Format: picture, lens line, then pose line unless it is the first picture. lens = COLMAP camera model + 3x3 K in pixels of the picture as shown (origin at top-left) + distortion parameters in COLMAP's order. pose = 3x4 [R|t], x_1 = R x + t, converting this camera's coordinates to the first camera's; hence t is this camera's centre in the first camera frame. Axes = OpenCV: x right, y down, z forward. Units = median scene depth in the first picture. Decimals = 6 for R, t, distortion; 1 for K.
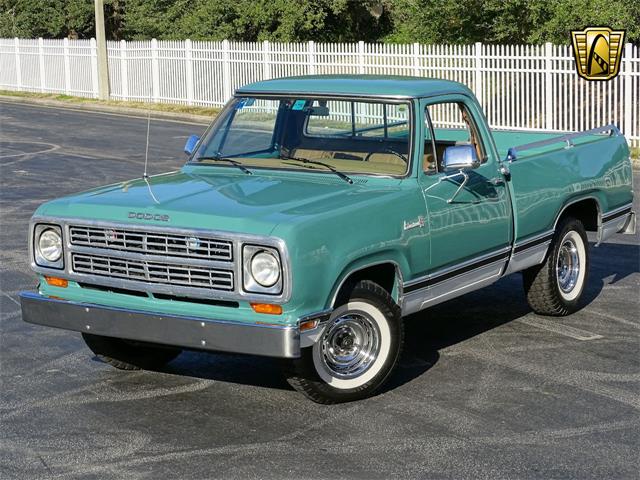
lens RADIAL K [[1523.0, 0, 320.0], [0, 1523.0, 240.0], [0, 0, 1]] dist [-0.033726, -0.081857]
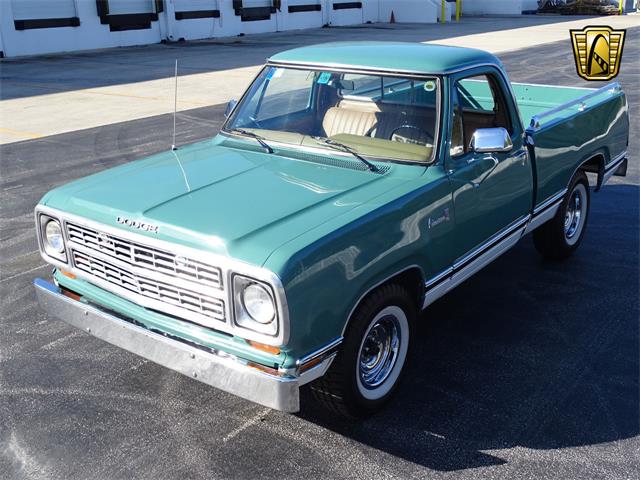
lens RADIAL K [[742.2, 0, 323.1], [0, 742.2, 241.4], [0, 0, 1]] dist [-0.016293, 0.014029]
pose [[0.996830, 0.018236, -0.077445, 0.028283], [-0.003400, 0.982253, 0.187528, -0.085445], [0.079490, -0.186670, 0.979202, 0.580920]]
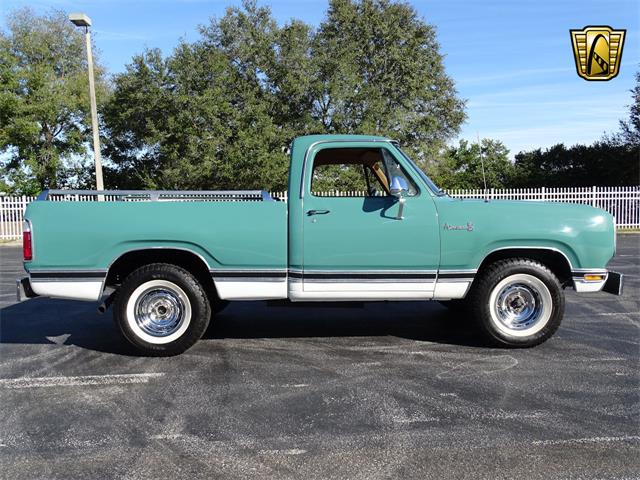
lens RADIAL K [[534.4, 0, 318.1], [0, 534.4, 239.7], [0, 0, 1]] dist [-0.010025, 0.043813]
pose [[-0.539372, -0.028670, 0.841579, -0.477811], [0.142999, 0.981785, 0.125096, -0.101159], [-0.829837, 0.187819, -0.525448, 1.557970]]
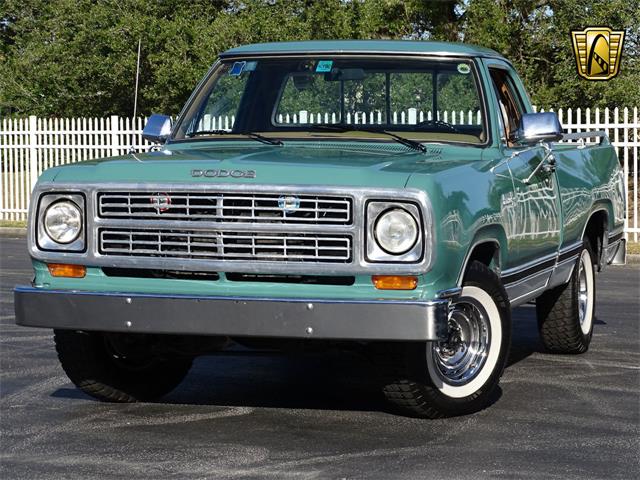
lens RADIAL K [[1951.1, 0, 320.0], [0, 1951.1, 240.0], [0, 0, 1]] dist [-0.002235, 0.219762]
pose [[0.965317, 0.004082, 0.261050, -0.320776], [0.022157, 0.994990, -0.097491, 0.114933], [-0.260140, 0.099893, 0.960390, 0.036261]]
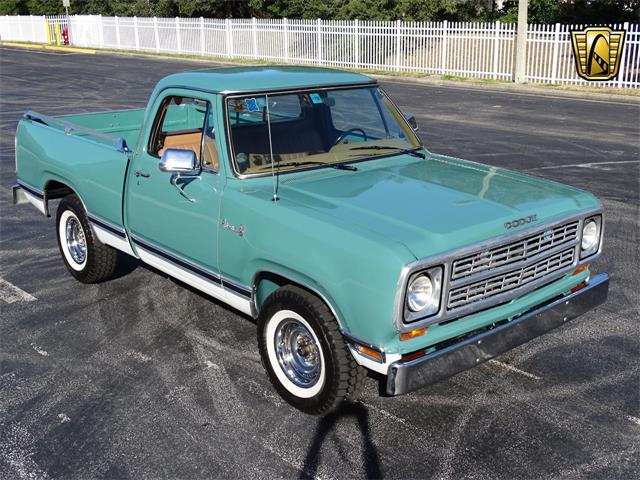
lens RADIAL K [[742.2, 0, 323.1], [0, 742.2, 241.4], [0, 0, 1]] dist [-0.016293, 0.014029]
pose [[0.275277, -0.270849, 0.922423, -0.571691], [0.139117, 0.960616, 0.240547, -0.130451], [-0.951246, 0.062107, 0.302115, 0.967873]]
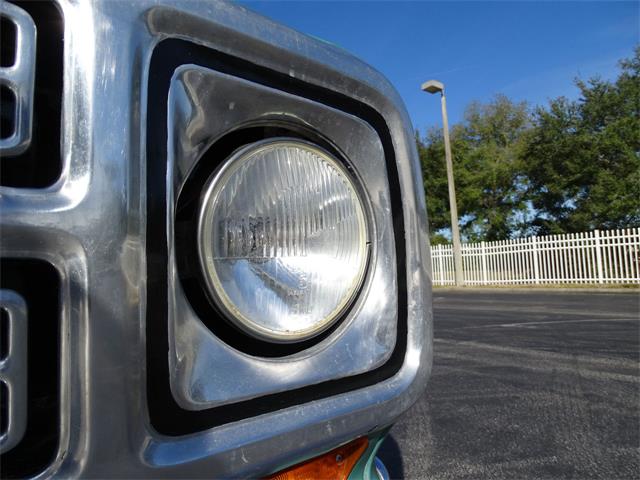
lens RADIAL K [[454.5, 0, 320.0], [0, 454.5, 240.0], [0, 0, 1]] dist [0.005793, 0.001854]
pose [[0.346209, 0.069753, 0.935561, -0.076841], [0.168056, 0.976491, -0.134994, 0.025028], [-0.922983, 0.203962, 0.326347, 0.929556]]
